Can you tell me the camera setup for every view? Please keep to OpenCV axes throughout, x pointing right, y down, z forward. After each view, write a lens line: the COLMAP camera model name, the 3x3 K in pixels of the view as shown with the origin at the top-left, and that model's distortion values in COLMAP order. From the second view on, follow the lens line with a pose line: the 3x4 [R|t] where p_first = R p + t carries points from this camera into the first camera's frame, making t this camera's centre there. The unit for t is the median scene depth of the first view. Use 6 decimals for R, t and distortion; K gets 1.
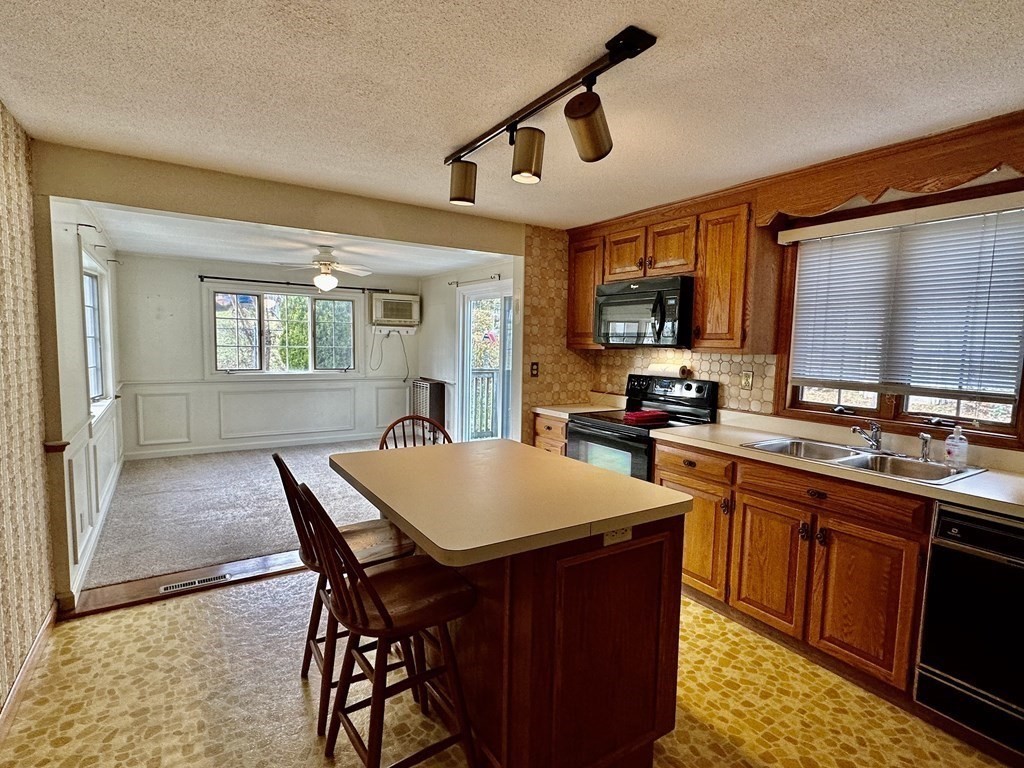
lens RADIAL K [[508.7, 0, 515.0], [0, 508.7, 388.2], [0, 0, 1]] dist [0.003524, 0.000293]
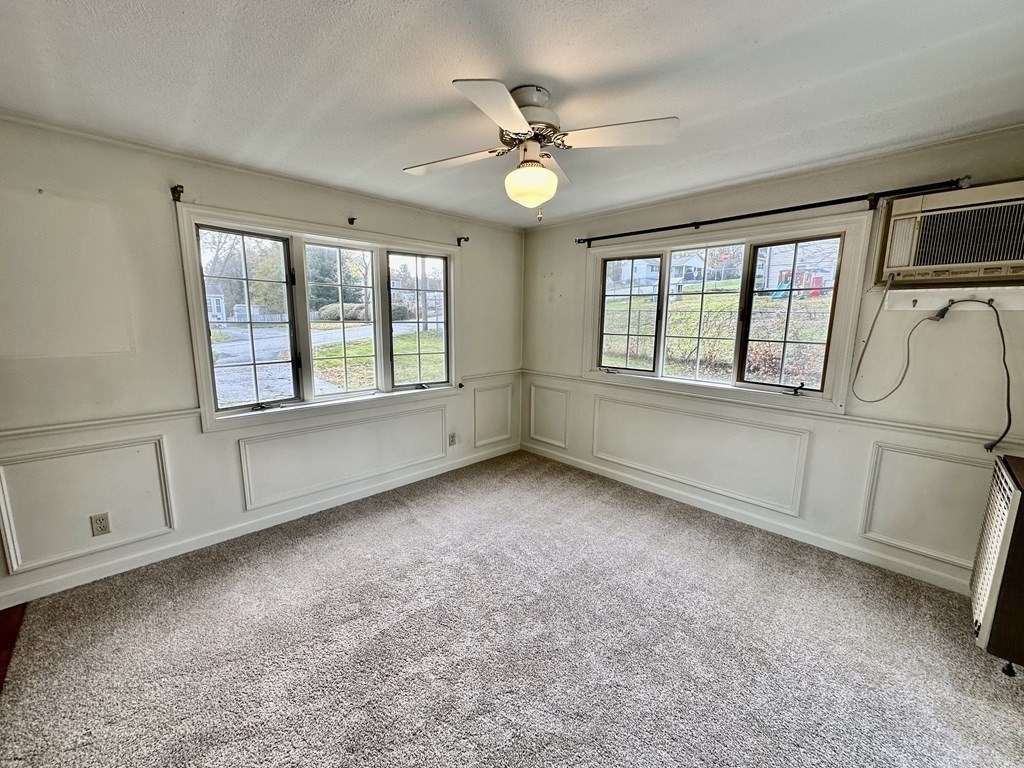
lens RADIAL K [[406.4, 0, 514.9], [0, 406.4, 384.7], [0, 0, 1]] dist [-0.001434, -0.000172]
pose [[0.186646, 0.141669, -0.972159, -0.020641], [-0.094930, 0.987518, 0.125682, -0.063829], [0.977830, 0.068829, 0.197765, 0.675682]]
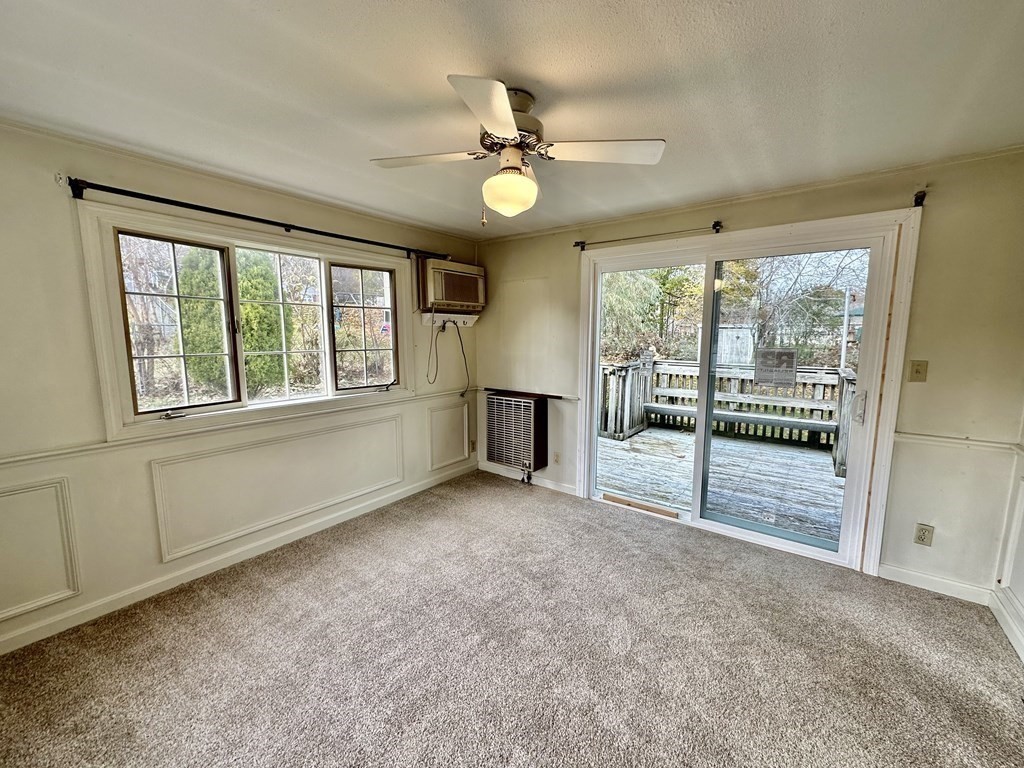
lens RADIAL K [[406.4, 0, 513.4], [0, 406.4, 386.4], [0, 0, 1]] dist [-0.001434, -0.000172]
pose [[0.943210, -0.063178, 0.326135, -0.349424], [0.049730, 0.997539, 0.049416, -0.053118], [-0.328454, -0.030391, 0.944031, 0.503274]]
